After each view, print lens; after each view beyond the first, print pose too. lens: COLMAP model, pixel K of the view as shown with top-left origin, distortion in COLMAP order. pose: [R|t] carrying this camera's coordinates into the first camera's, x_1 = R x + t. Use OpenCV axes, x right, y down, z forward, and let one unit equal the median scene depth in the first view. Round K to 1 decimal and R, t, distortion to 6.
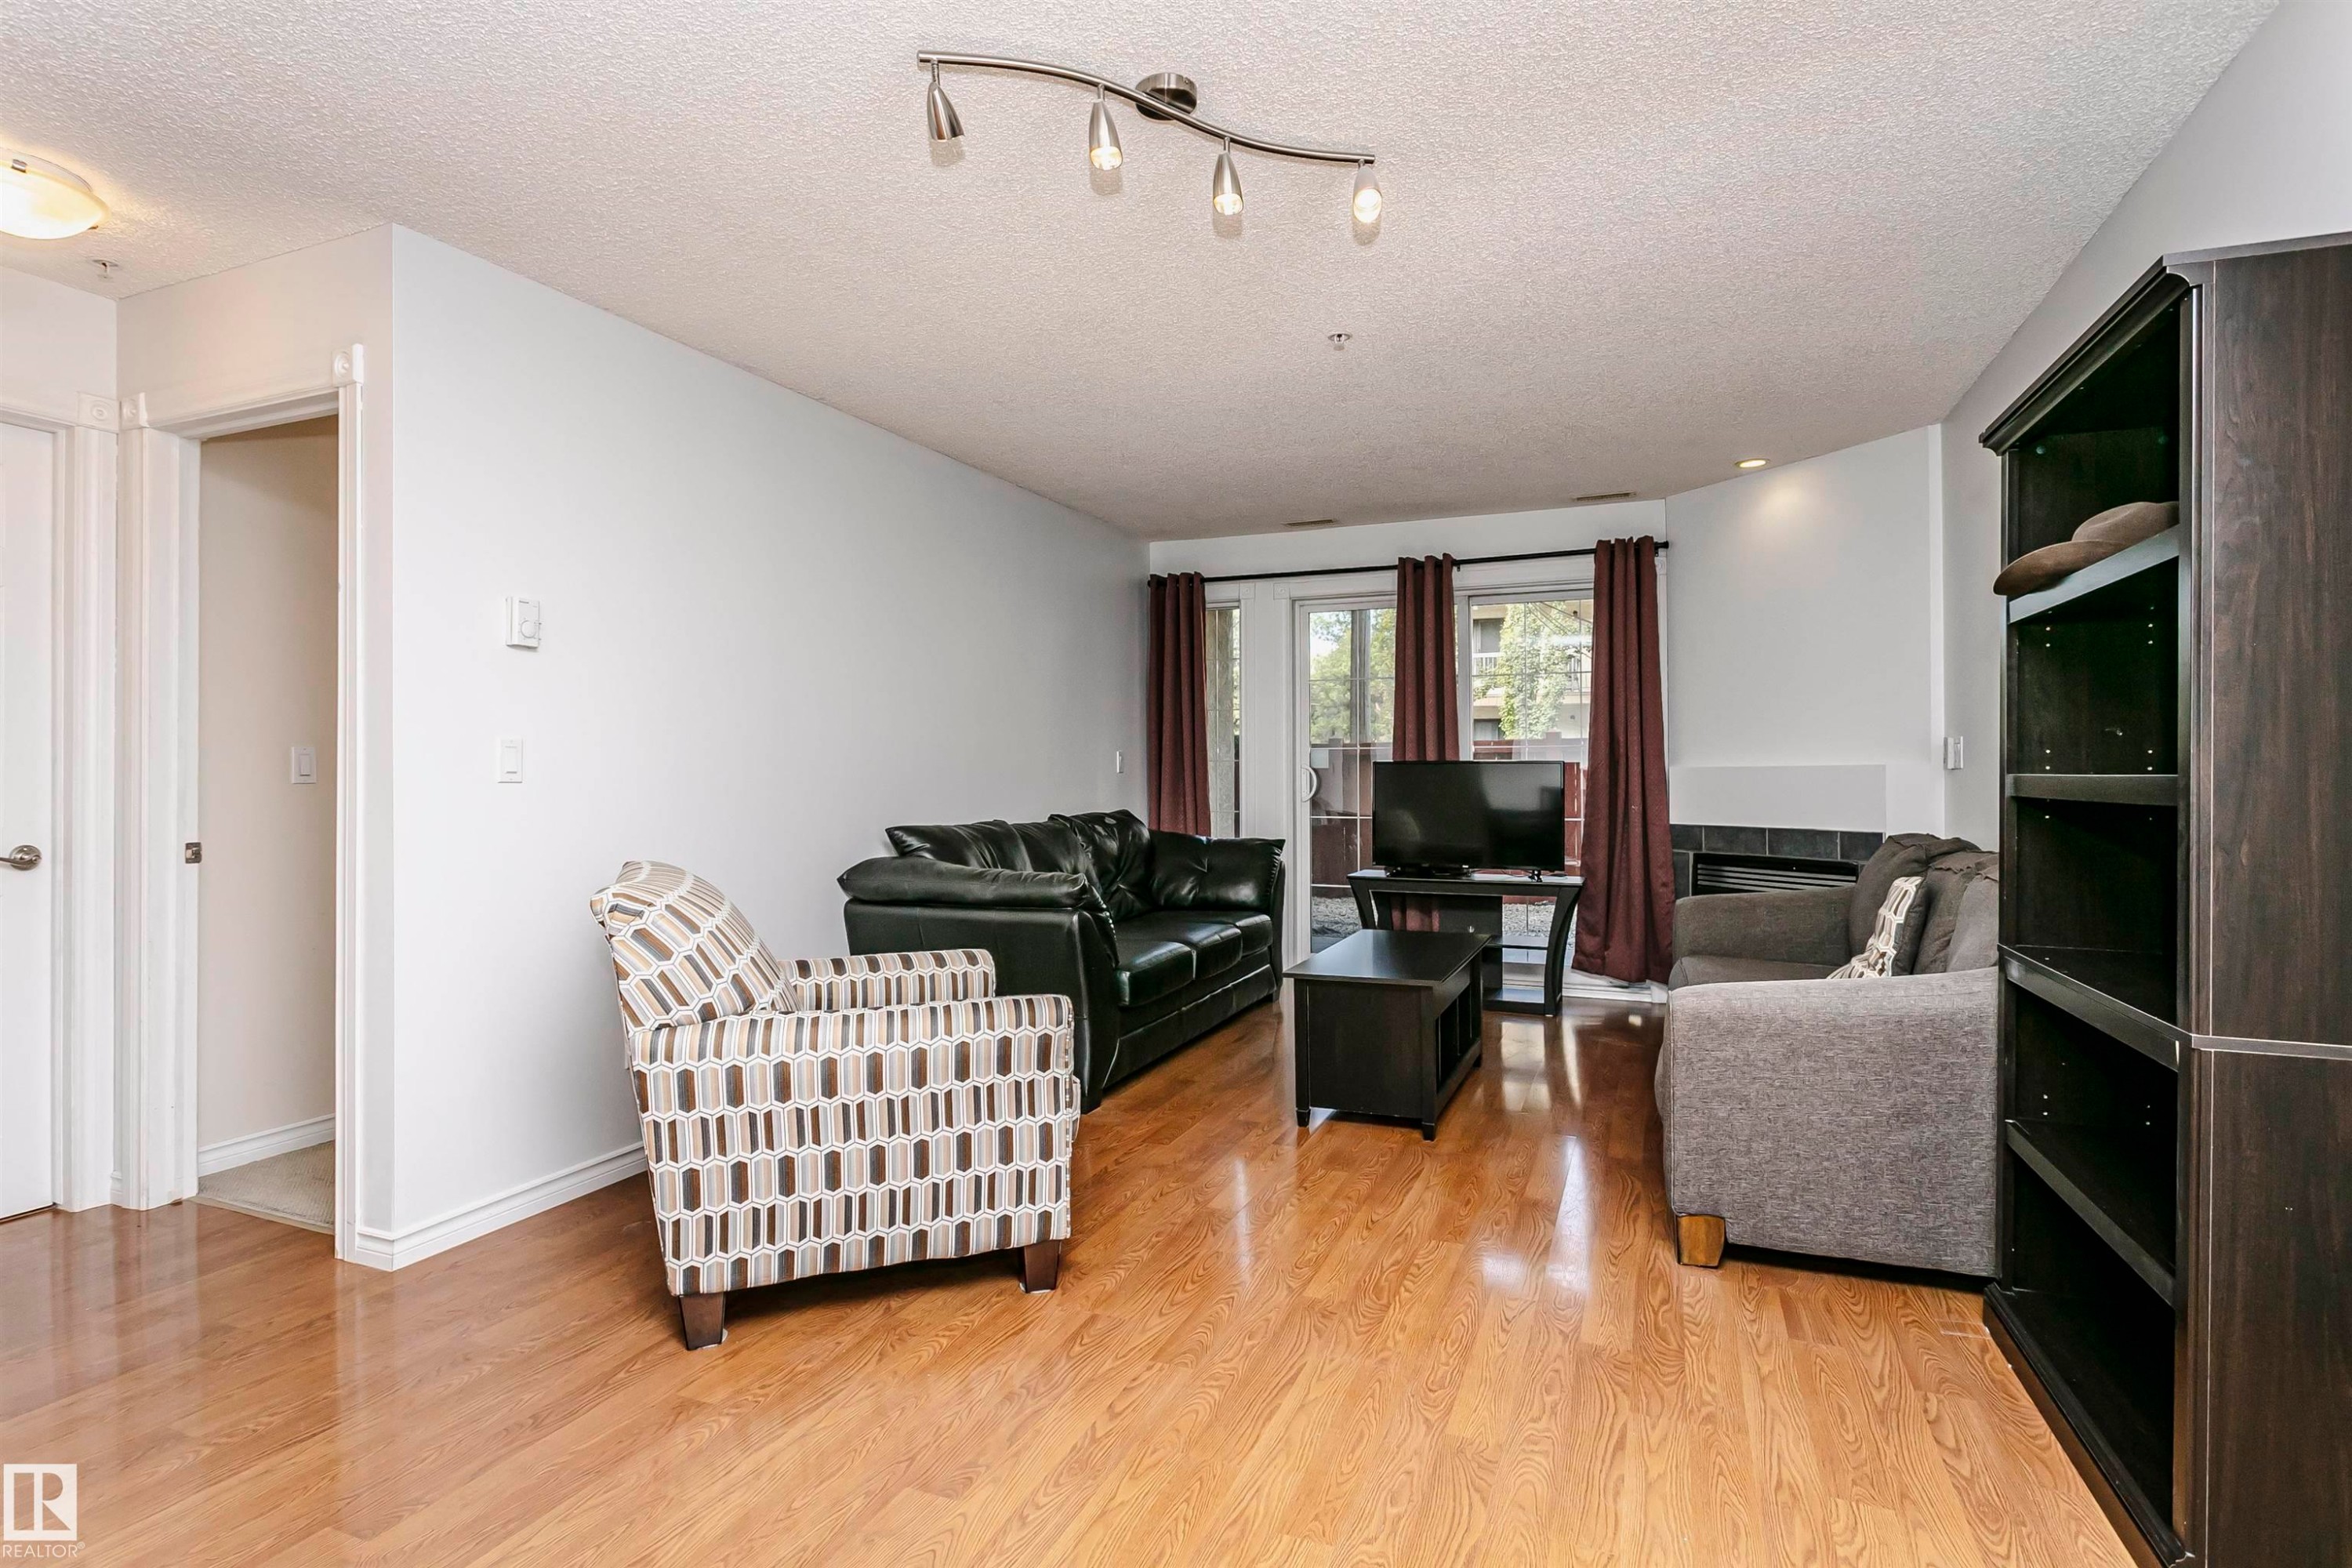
lens RADIAL K [[1179.9, 0, 1165.7], [0, 1179.9, 771.8], [0, 0, 1]] dist [-0.011950, 0.000702]
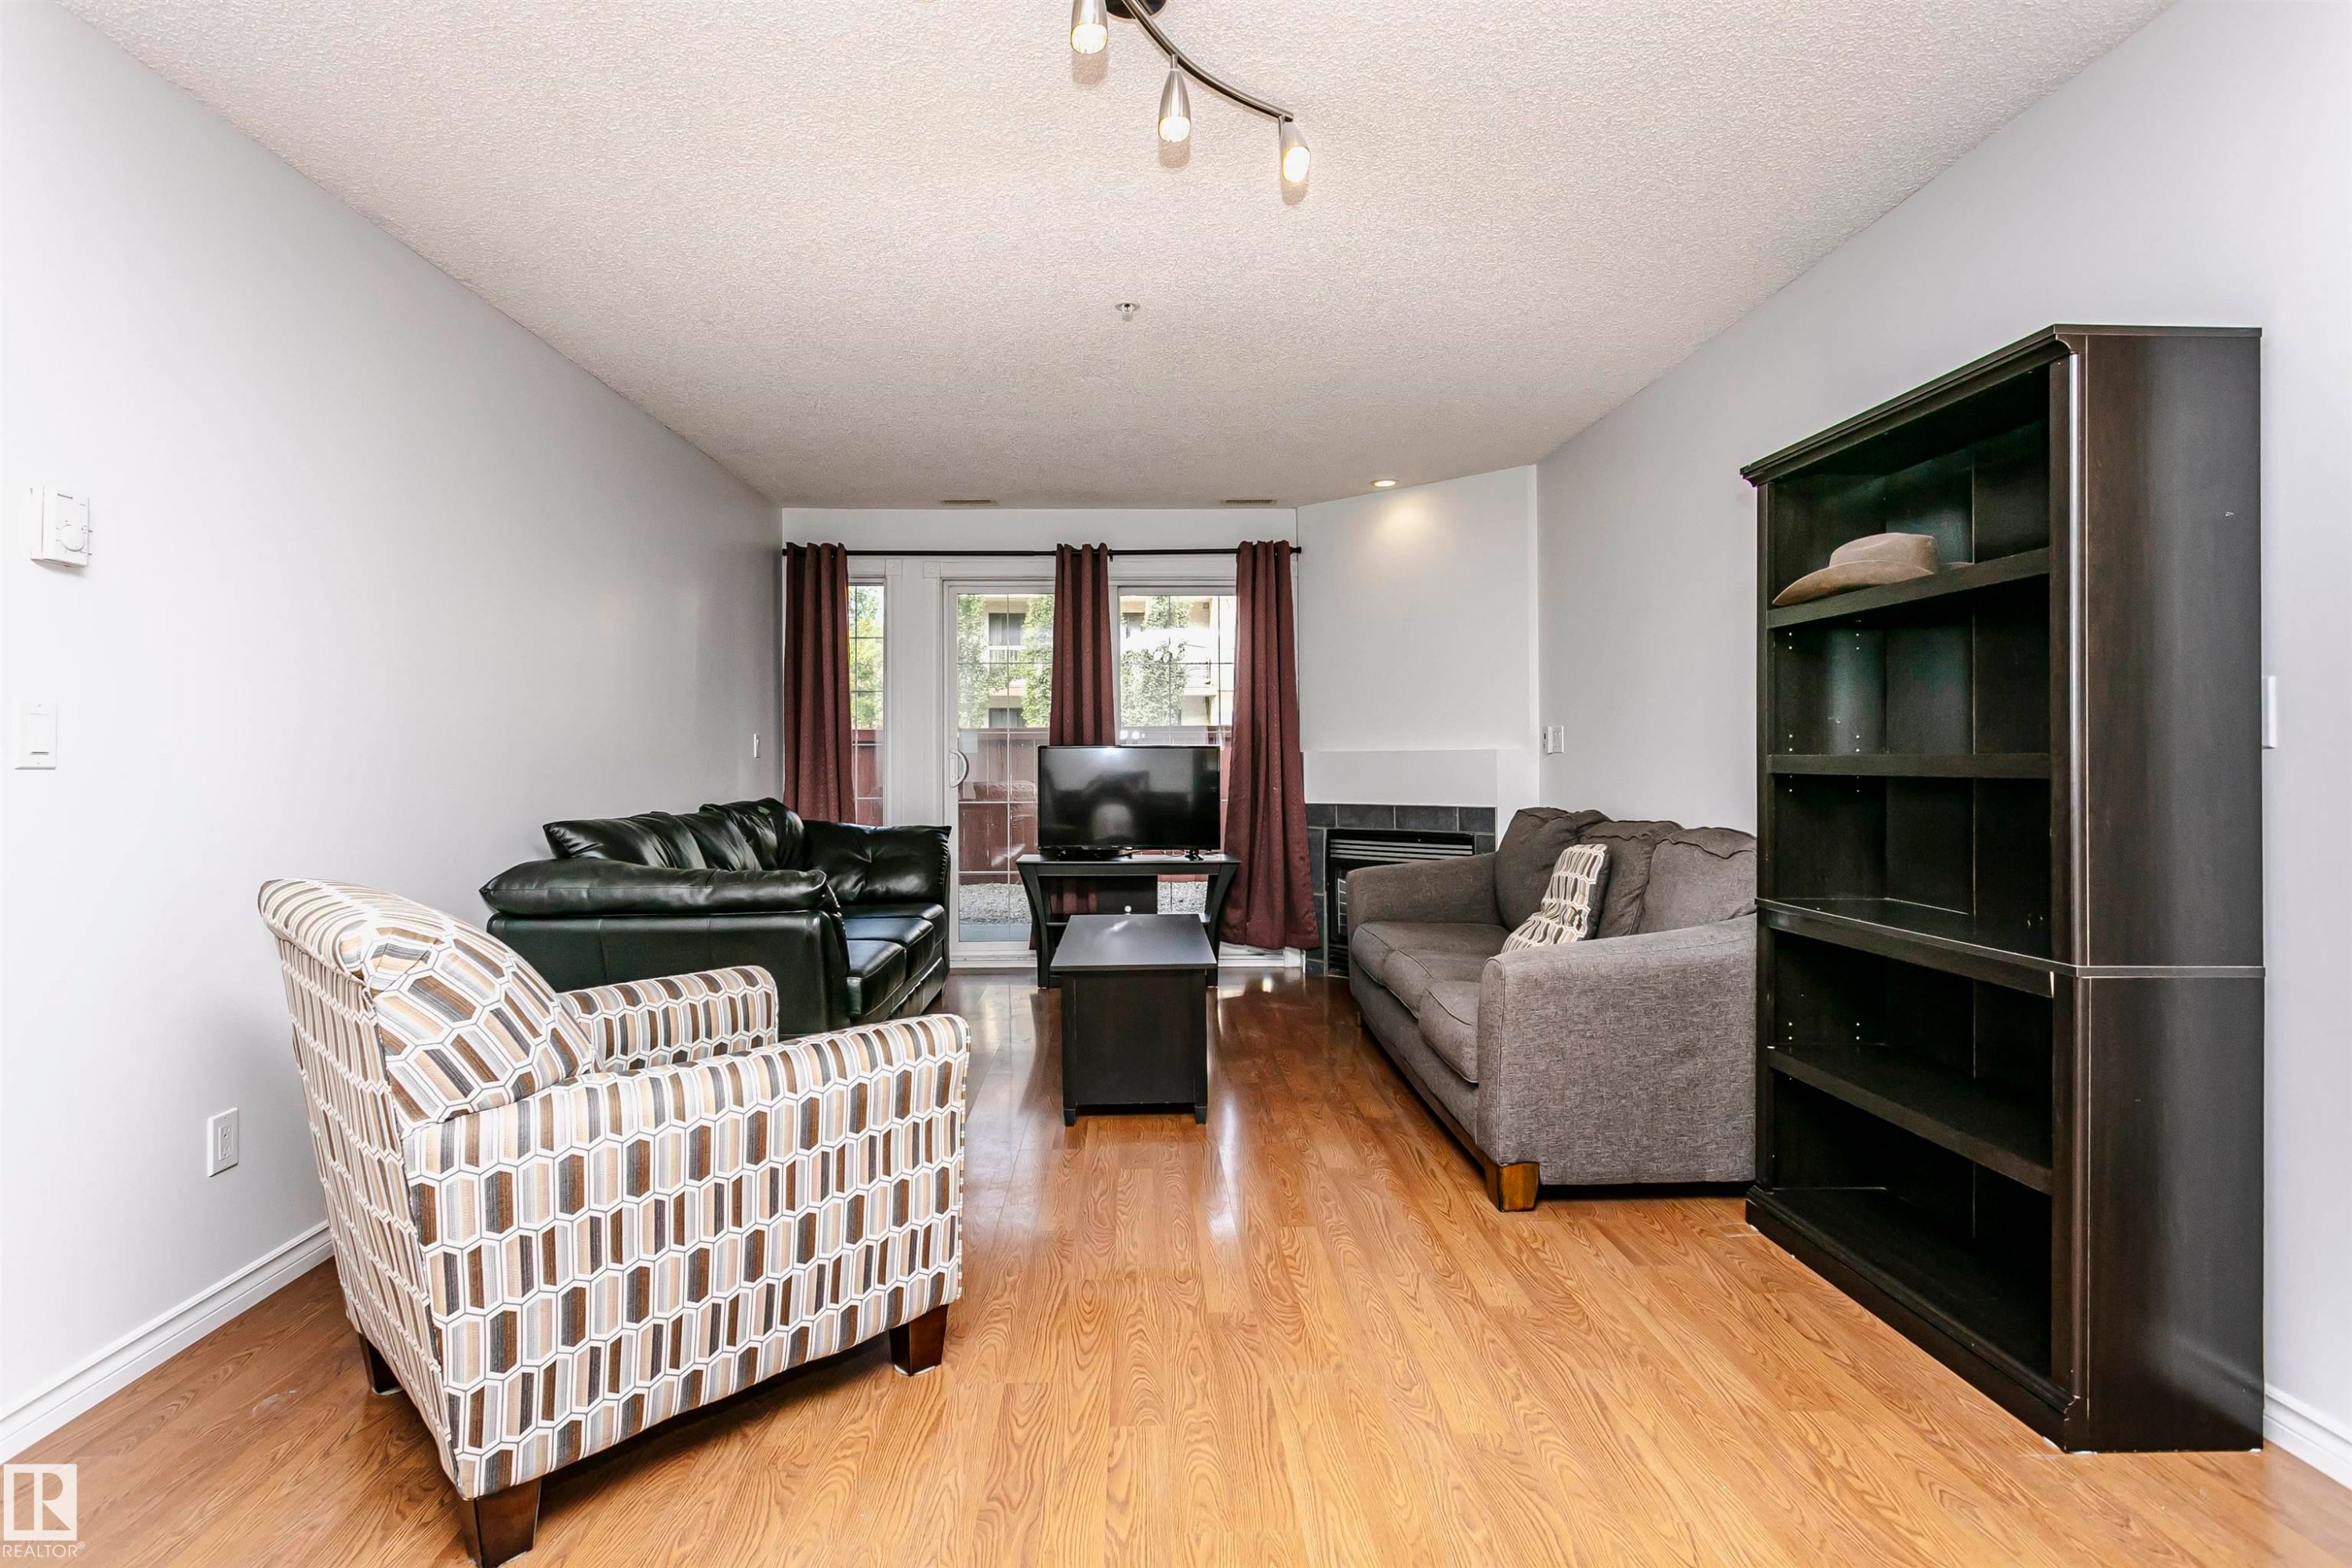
lens RADIAL K [[1132.3, 0, 1142.0], [0, 1132.3, 748.9], [0, 0, 1]] dist [0.001672, 0.000373]
pose [[0.911160, 0.002598, 0.412045, -0.294041], [0.001072, 0.999962, -0.008676, 0.004818], [-0.412052, 0.008347, 0.911122, 0.191795]]
